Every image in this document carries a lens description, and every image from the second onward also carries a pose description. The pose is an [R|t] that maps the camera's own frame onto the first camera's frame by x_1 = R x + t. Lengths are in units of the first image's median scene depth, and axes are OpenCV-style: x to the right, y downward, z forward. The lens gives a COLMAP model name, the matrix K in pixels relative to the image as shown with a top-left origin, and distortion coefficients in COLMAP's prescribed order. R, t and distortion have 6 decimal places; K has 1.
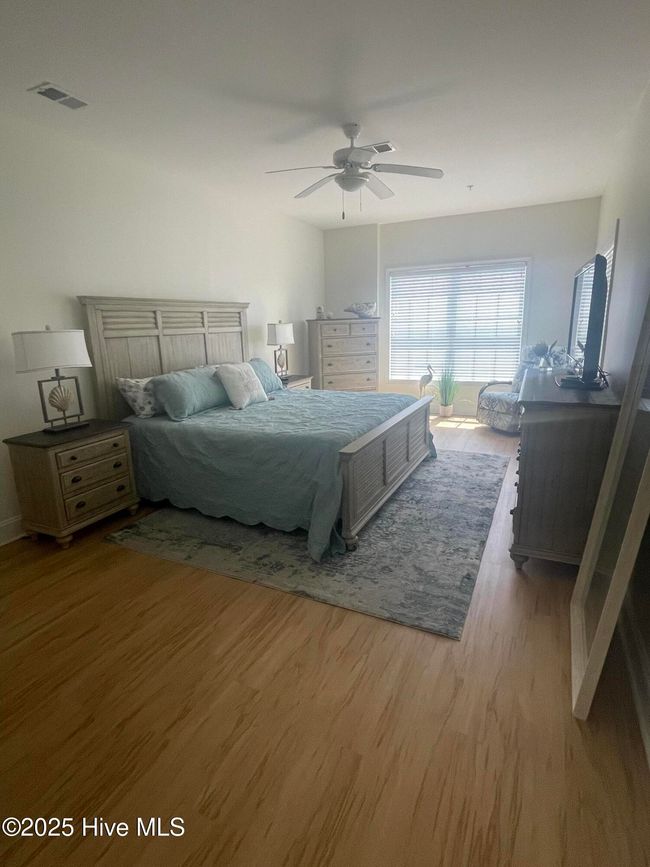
lens RADIAL K [[456.3, 0, 325.3], [0, 456.3, 433.5], [0, 0, 1]] dist [-0.003727, -0.000332]
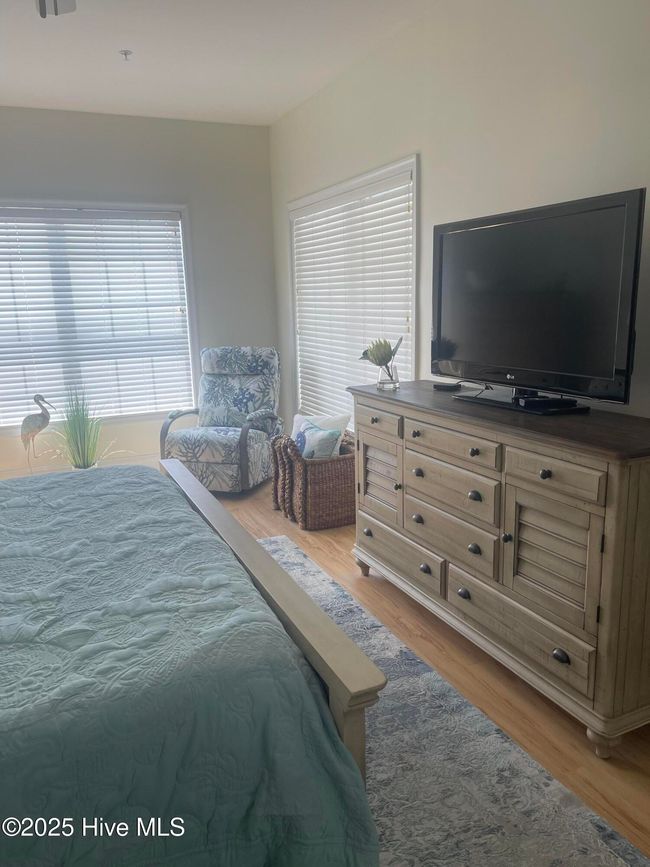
lens RADIAL K [[660.7, 0, 323.7], [0, 660.7, 435.4], [0, 0, 1]] dist [0.056645, 0.001499]
pose [[0.645135, -0.151146, 0.748970, -0.143465], [0.189048, 0.981337, 0.035200, -0.075054], [-0.740312, 0.118882, 0.661668, 0.287686]]
